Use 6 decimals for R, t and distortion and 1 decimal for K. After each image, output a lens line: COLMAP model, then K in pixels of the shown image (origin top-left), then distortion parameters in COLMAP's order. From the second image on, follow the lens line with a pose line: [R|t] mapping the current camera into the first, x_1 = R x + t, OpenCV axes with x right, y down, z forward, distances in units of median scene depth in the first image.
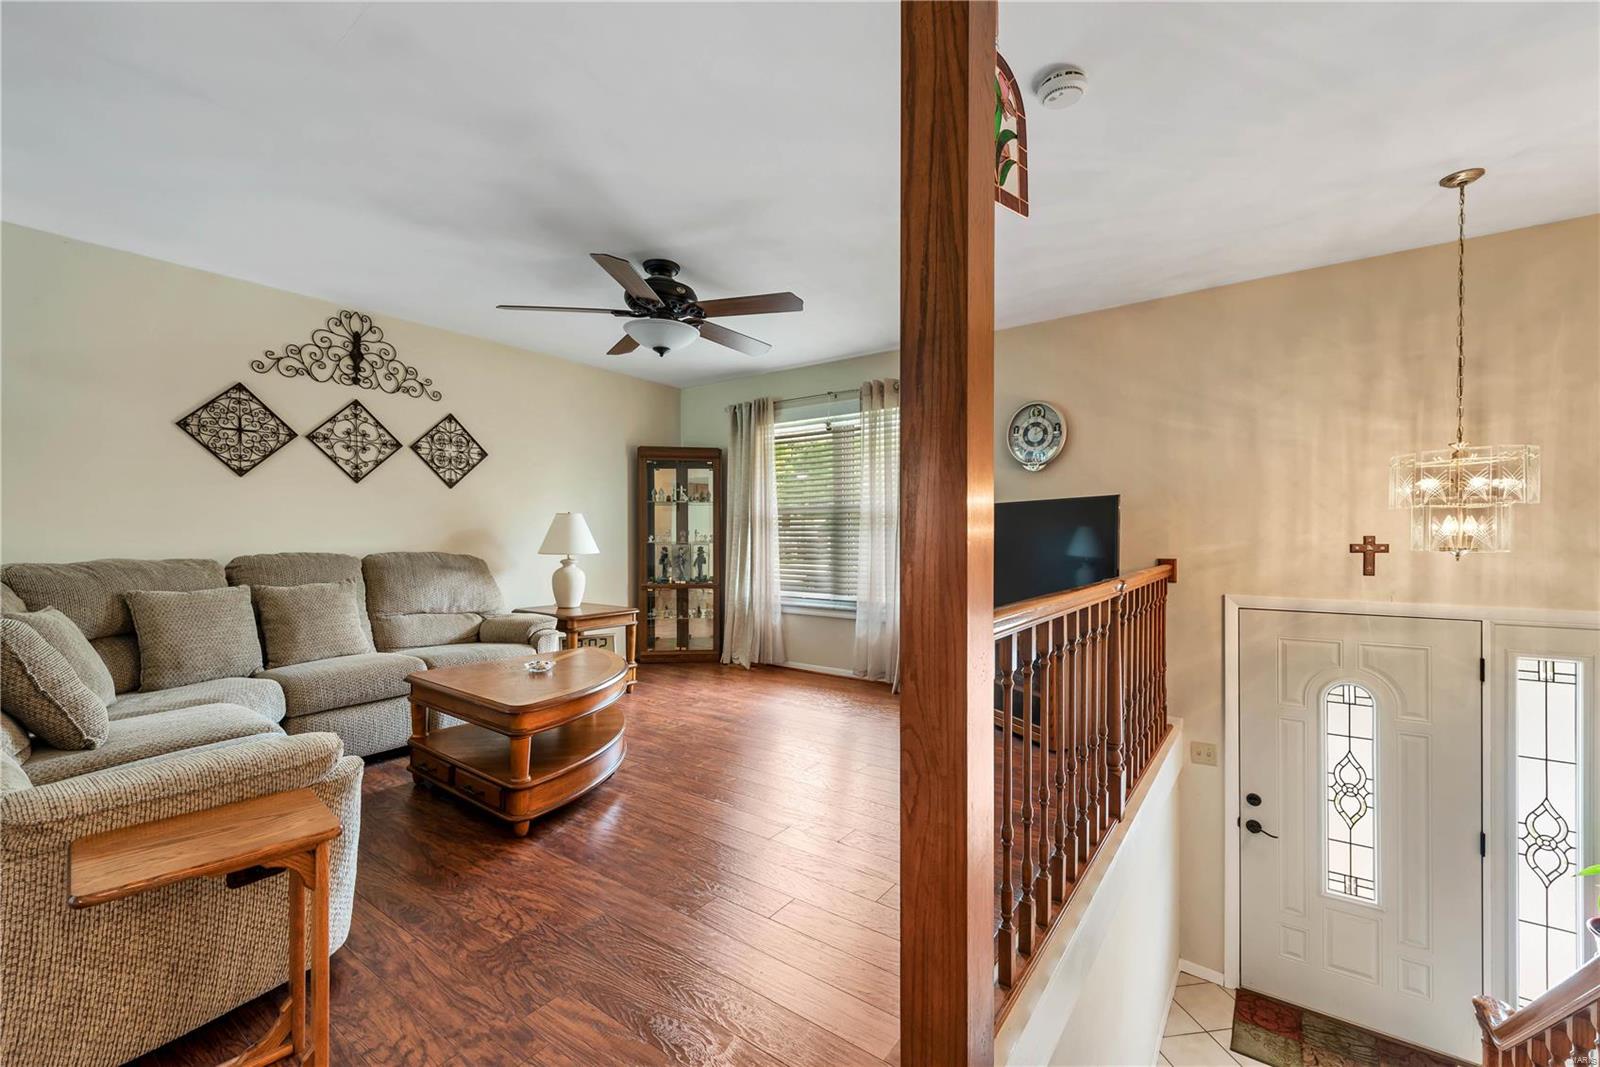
lens RADIAL K [[590.9, 0, 800.6], [0, 590.9, 520.0], [0, 0, 1]] dist [0.000886, -0.000130]
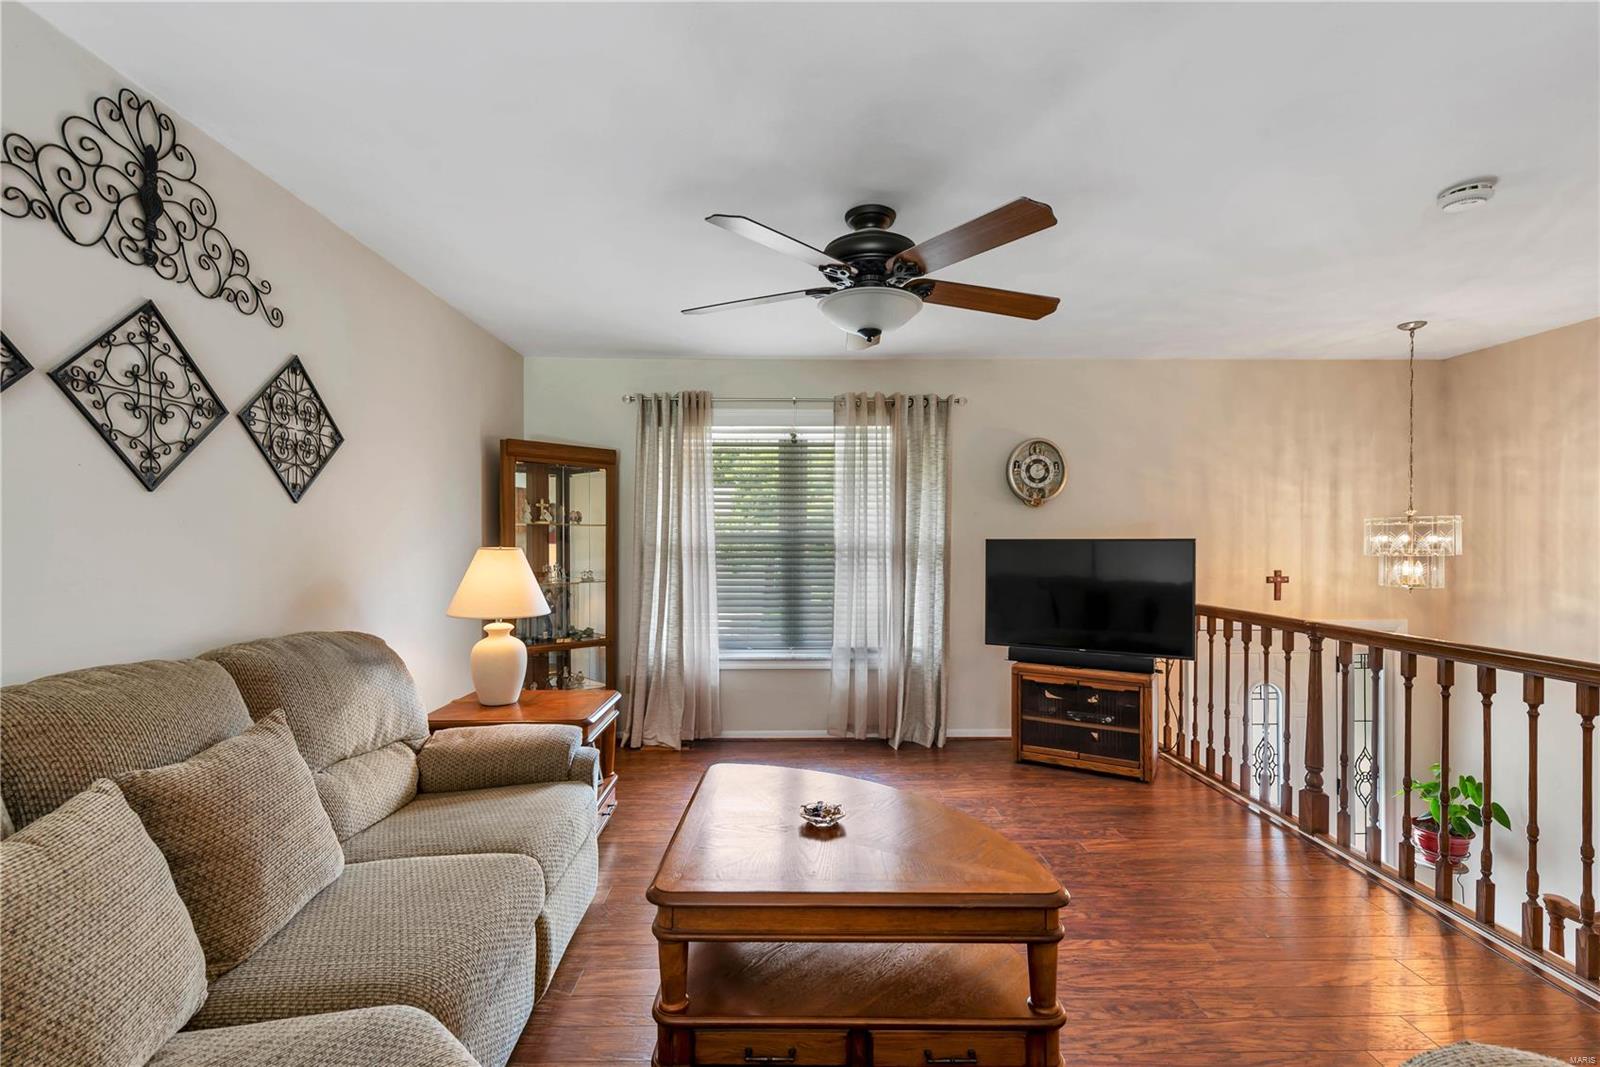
lens RADIAL K [[660.2, 0, 798.8], [0, 660.2, 528.8], [0, 0, 1]] dist [0.007257, -0.000425]
pose [[0.824018, 0.012681, 0.566422, -0.620201], [-0.012022, 0.999916, -0.004897, -0.036841], [-0.566436, -0.002774, 0.824101, 0.313299]]
